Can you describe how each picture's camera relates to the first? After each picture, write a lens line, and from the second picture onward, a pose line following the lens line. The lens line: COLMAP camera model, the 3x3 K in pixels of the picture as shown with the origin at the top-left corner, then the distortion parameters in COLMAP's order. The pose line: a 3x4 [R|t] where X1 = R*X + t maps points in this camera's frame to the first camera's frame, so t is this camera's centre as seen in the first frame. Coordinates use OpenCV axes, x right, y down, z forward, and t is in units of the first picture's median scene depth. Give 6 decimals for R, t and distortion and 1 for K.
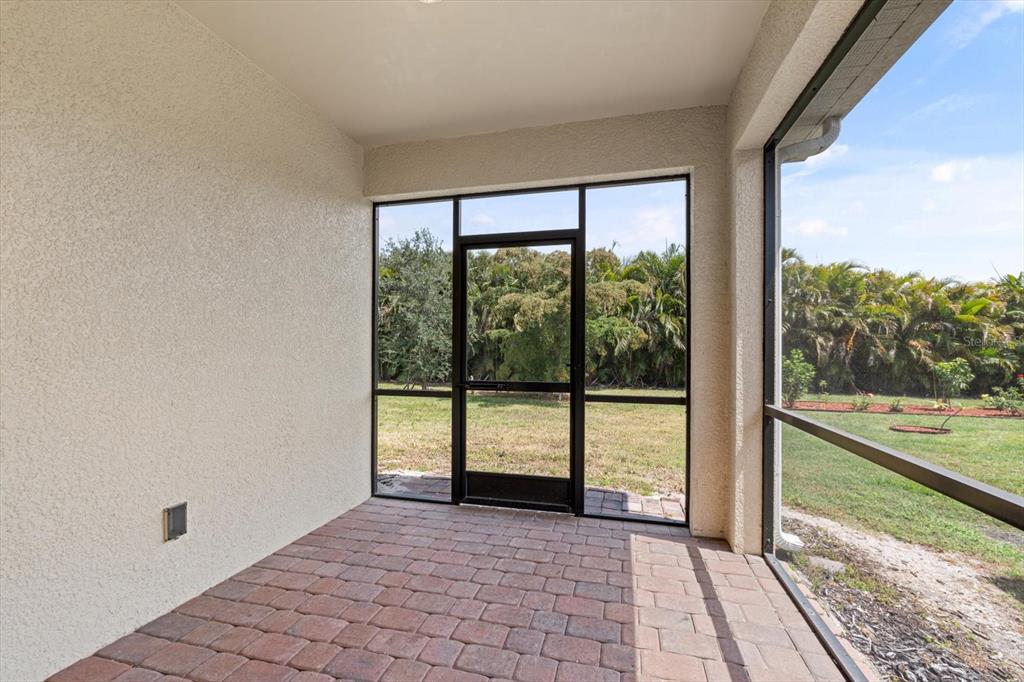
lens RADIAL K [[457.5, 0, 508.2], [0, 457.5, 339.3], [0, 0, 1]] dist [-0.000015, 0.000141]
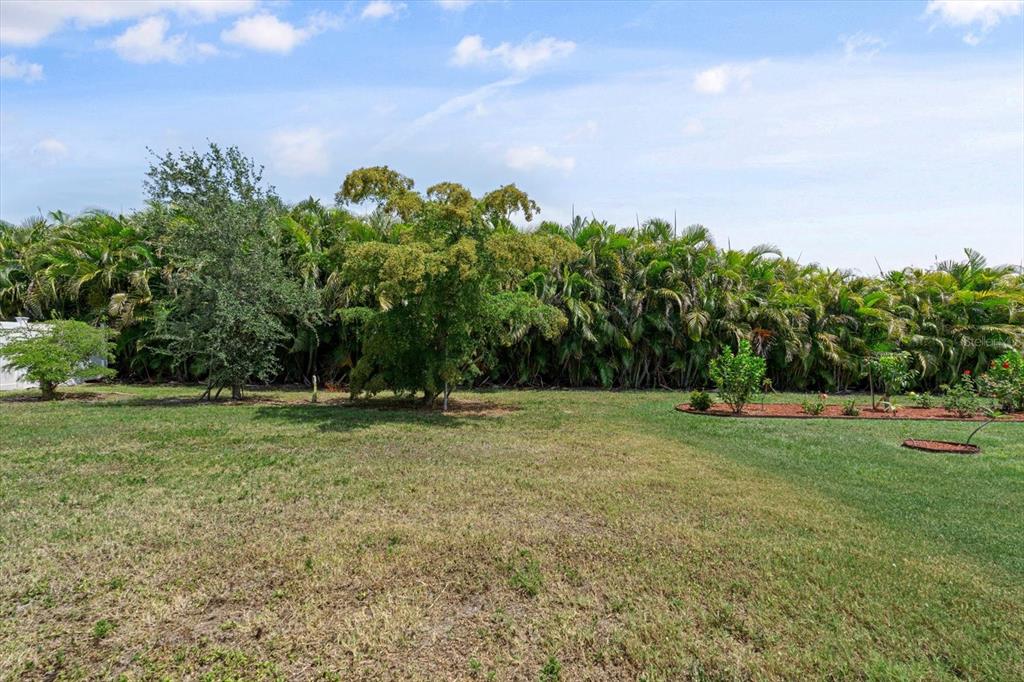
lens RADIAL K [[461.8, 0, 513.6], [0, 461.8, 345.1], [0, 0, 1]] dist [-0.003222, -0.000121]
pose [[0.960668, 0.009822, 0.277527, 0.015114], [-0.015748, 0.999693, 0.019131, 0.016862], [-0.277254, -0.022749, 0.960527, 0.262256]]
